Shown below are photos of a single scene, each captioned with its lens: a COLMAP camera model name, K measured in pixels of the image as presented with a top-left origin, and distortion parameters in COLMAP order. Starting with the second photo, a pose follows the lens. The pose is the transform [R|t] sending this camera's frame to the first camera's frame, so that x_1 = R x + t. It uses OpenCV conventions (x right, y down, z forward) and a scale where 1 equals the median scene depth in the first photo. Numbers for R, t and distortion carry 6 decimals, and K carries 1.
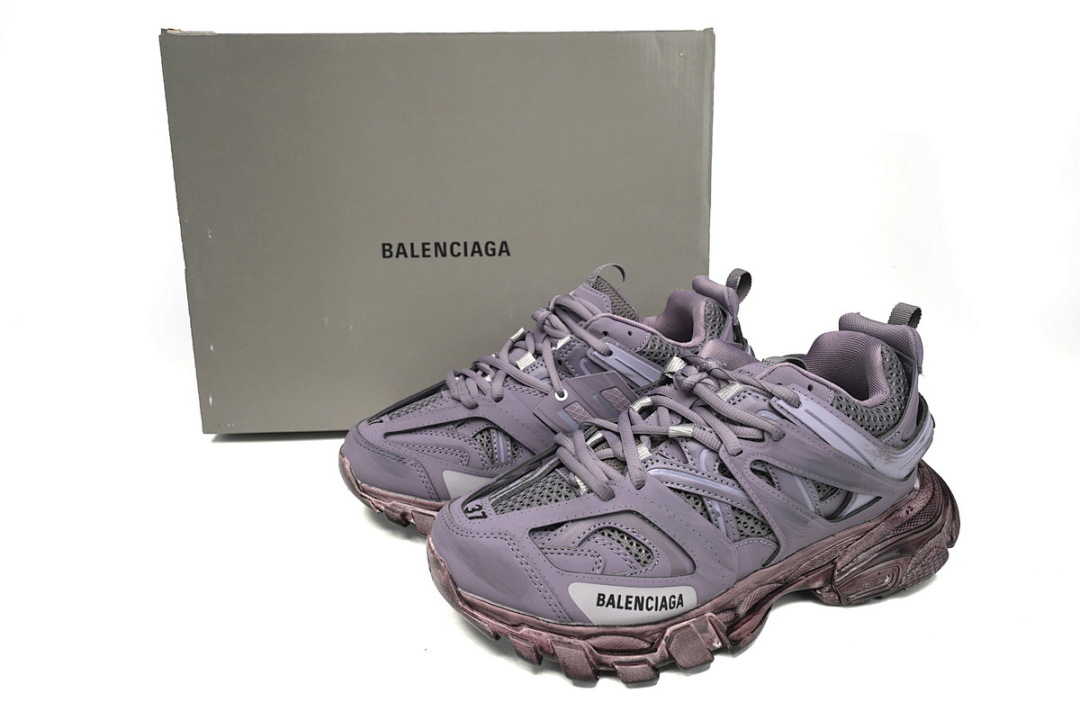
lens RADIAL K [[751.9, 0, 540.0], [0, 751.9, 360.0], [0, 0, 1]] dist [-0.000107, 0.000304]
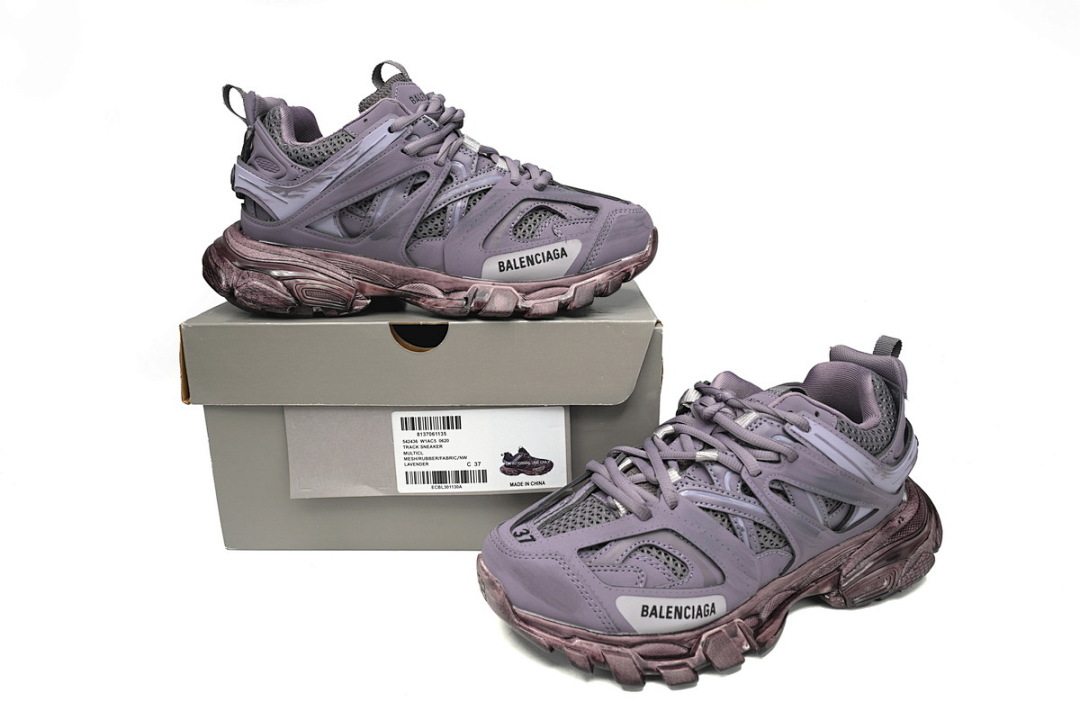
lens RADIAL K [[751.9, 0, 540.0], [0, 751.9, 360.0], [0, 0, 1]] dist [-0.000107, 0.000304]
pose [[0.996924, -0.019594, 0.075887, -0.141912], [0.022201, 0.999187, -0.033662, -0.015500], [-0.075165, 0.035243, 0.996548, -0.099569]]
